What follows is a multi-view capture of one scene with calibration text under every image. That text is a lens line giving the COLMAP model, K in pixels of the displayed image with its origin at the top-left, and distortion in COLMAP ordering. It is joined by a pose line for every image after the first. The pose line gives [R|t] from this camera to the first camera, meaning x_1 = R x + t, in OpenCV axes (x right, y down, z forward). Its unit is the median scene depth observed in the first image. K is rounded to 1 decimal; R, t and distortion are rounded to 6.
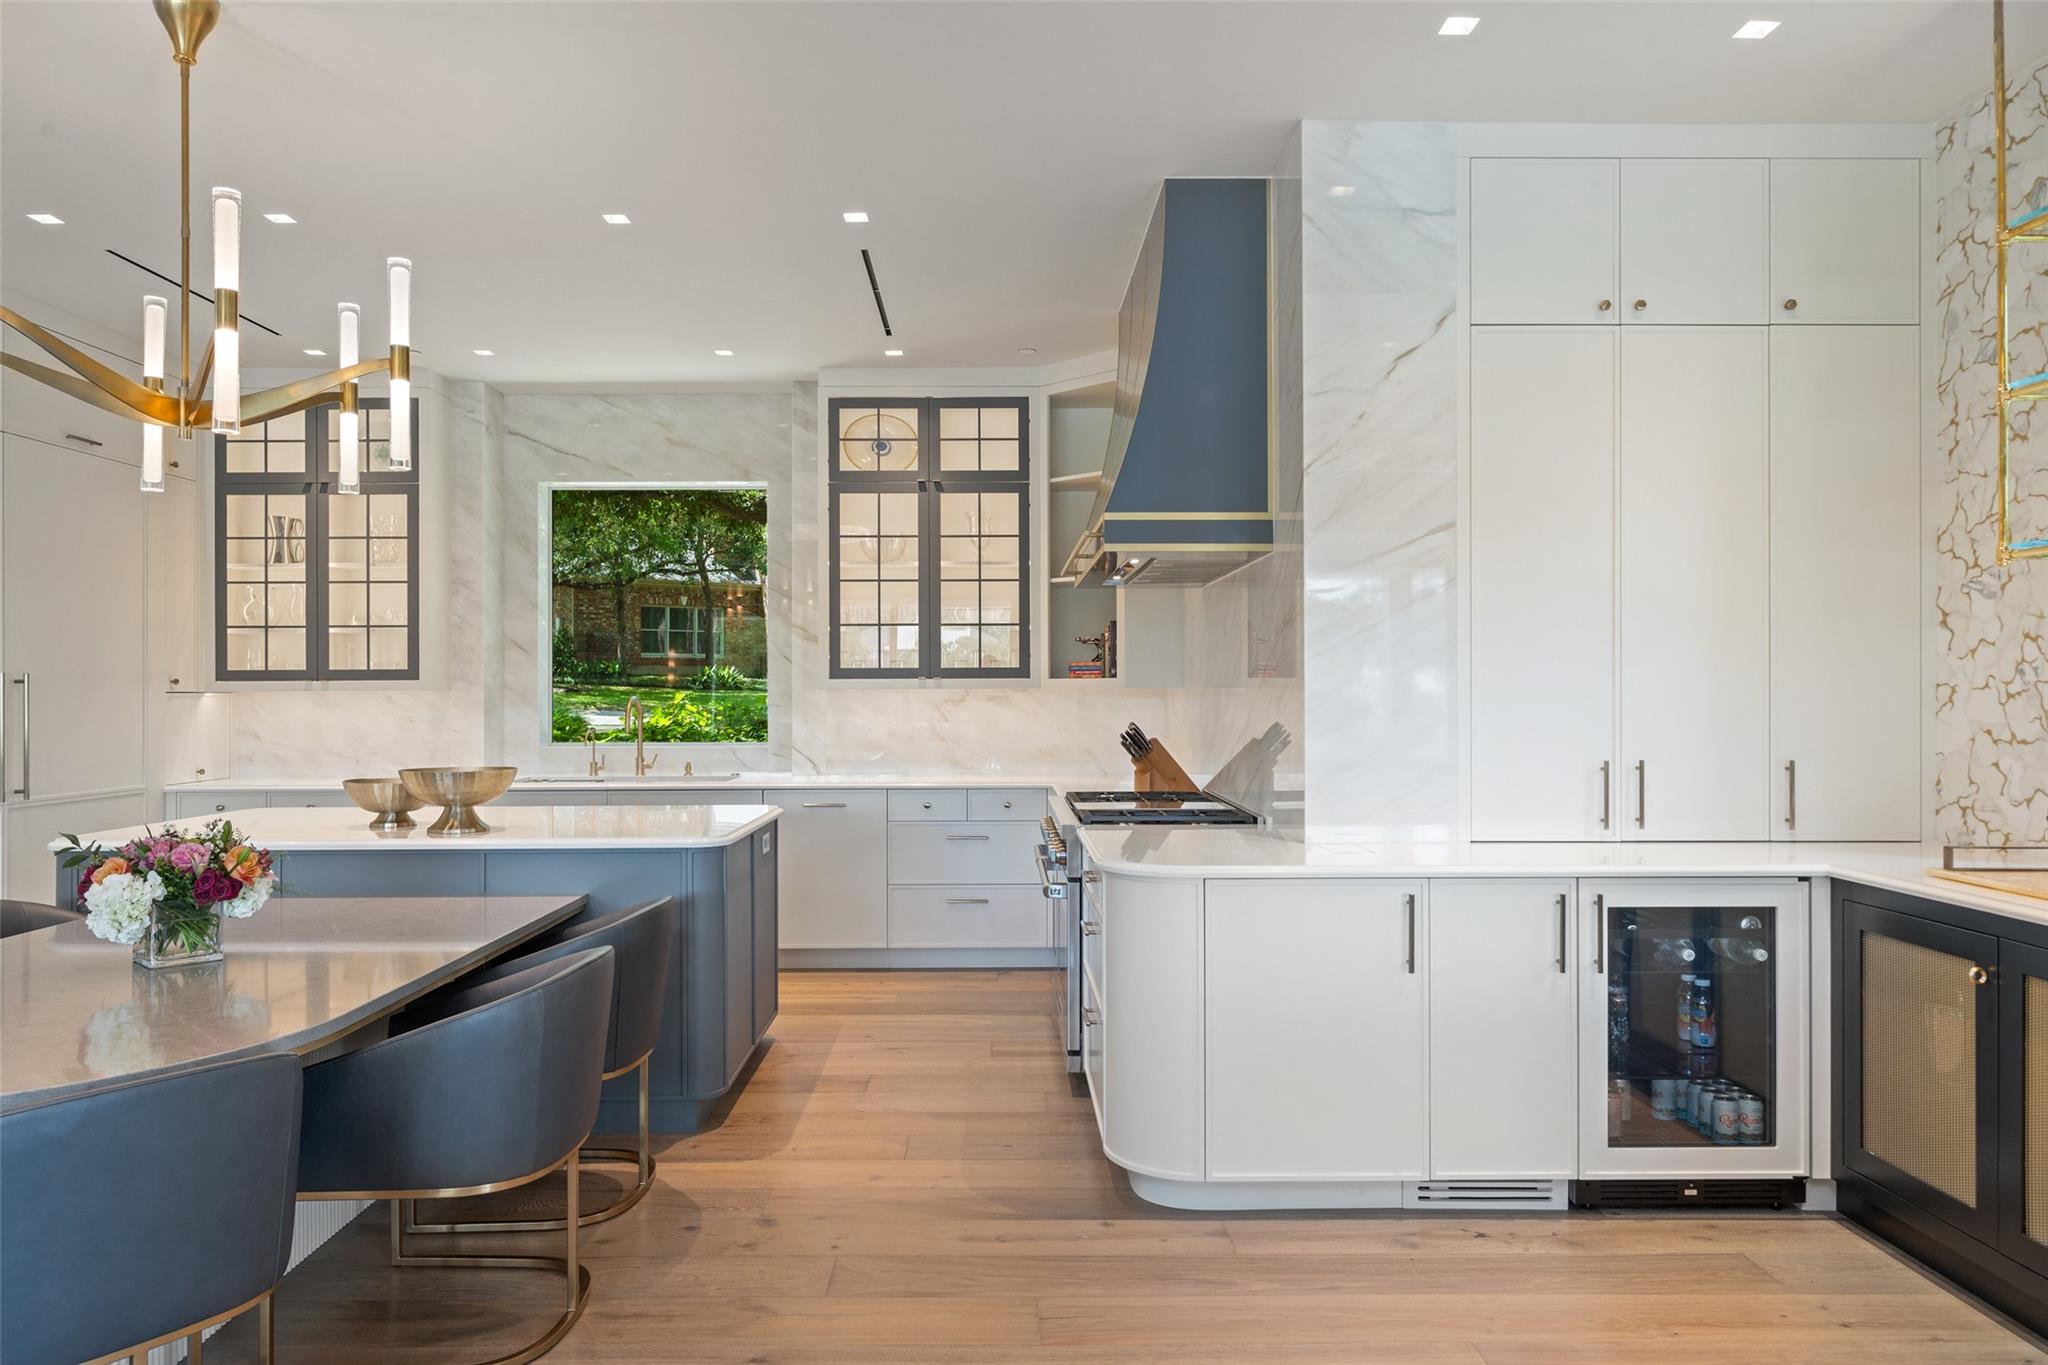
lens RADIAL K [[1326.9, 0, 1024.0], [0, 1326.9, 682.5], [0, 0, 1]] dist [-0.000679, -0.003598]
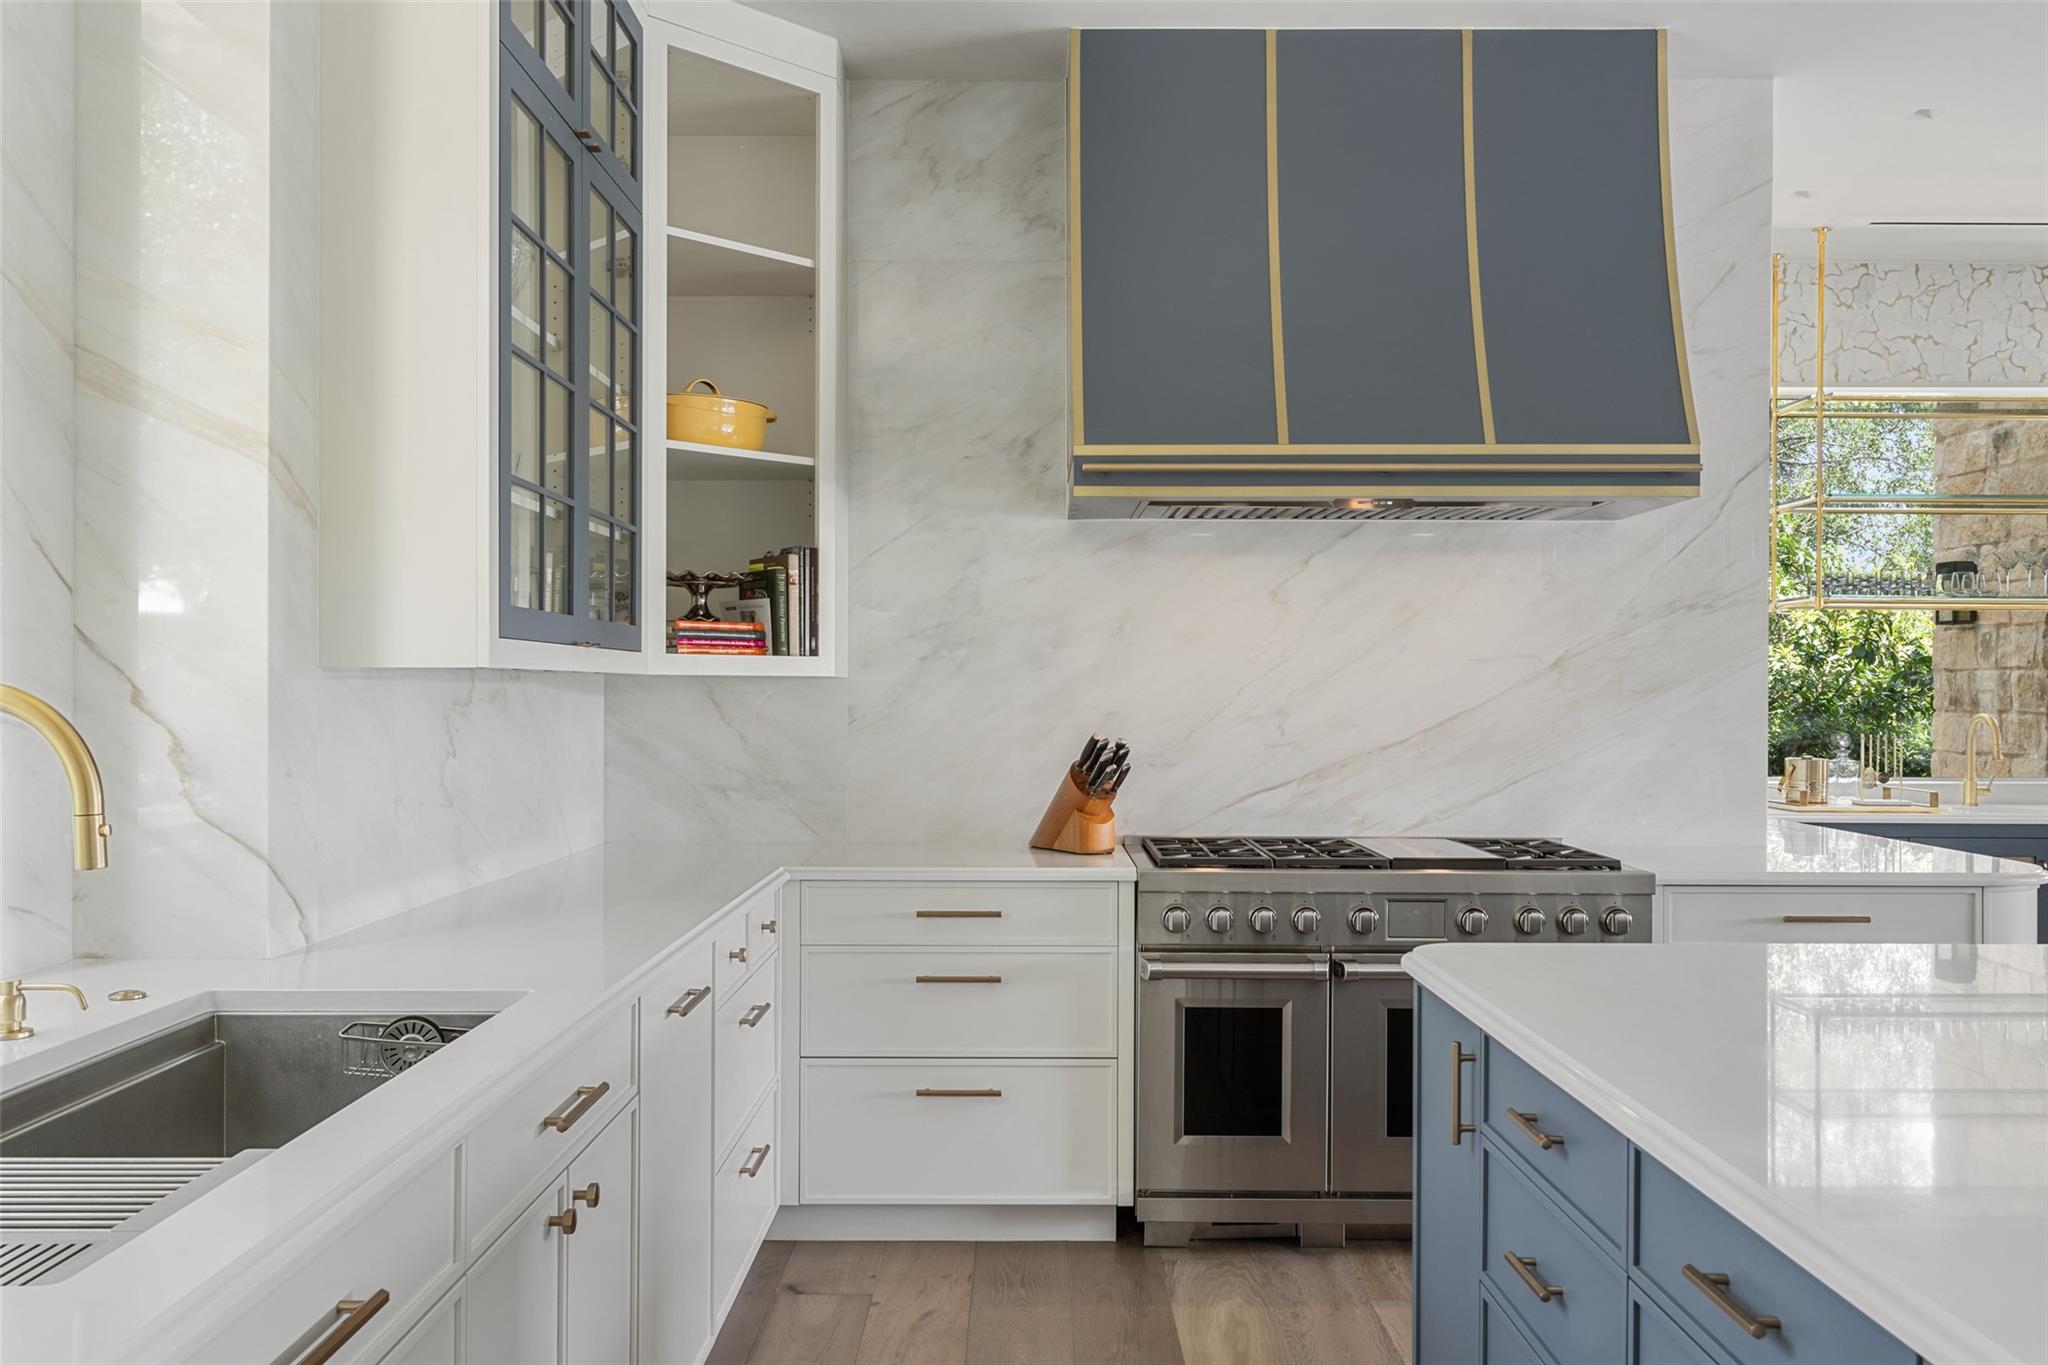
lens RADIAL K [[1653.1, 0, 1024.0], [0, 1653.1, 682.5], [0, 0, 1]] dist [0.004673, 0.003336]
pose [[0.012709, 0.008604, 0.999882, -0.562111], [-0.008409, 0.999929, -0.008498, 0.011317], [-0.999884, -0.008300, 0.012781, 0.868010]]
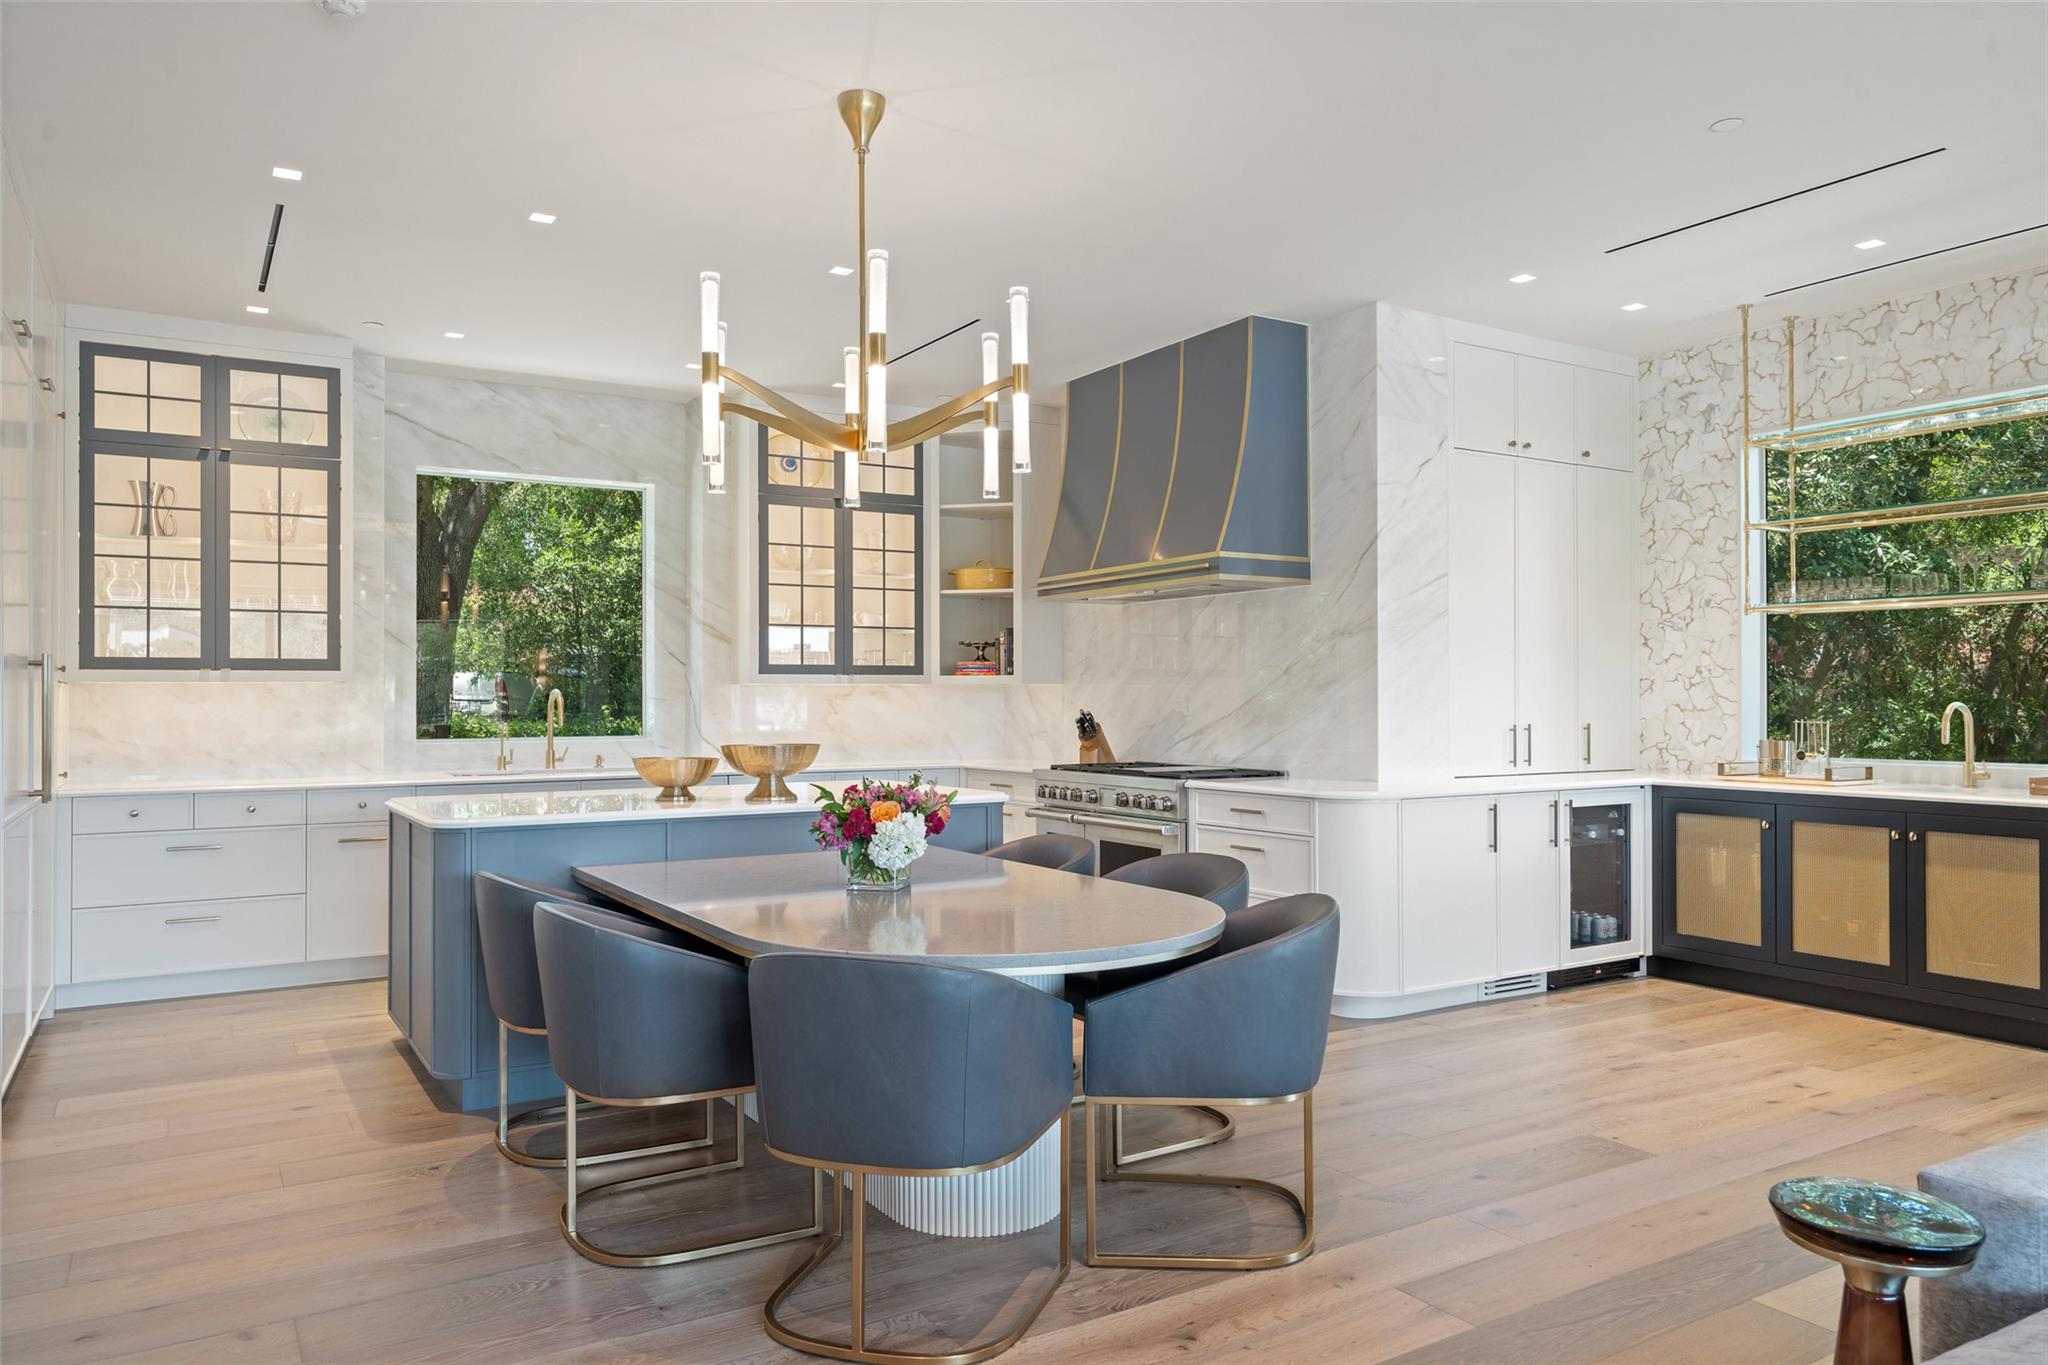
lens RADIAL K [[1363.7, 0, 1024.0], [0, 1363.7, 682.5], [0, 0, 1]] dist [-0.001863, 0.000156]
pose [[0.857505, 0.007120, 0.514427, -0.537157], [-0.002495, 0.999950, -0.009682, 0.014537], [-0.514470, 0.007019, 0.857480, -0.069659]]
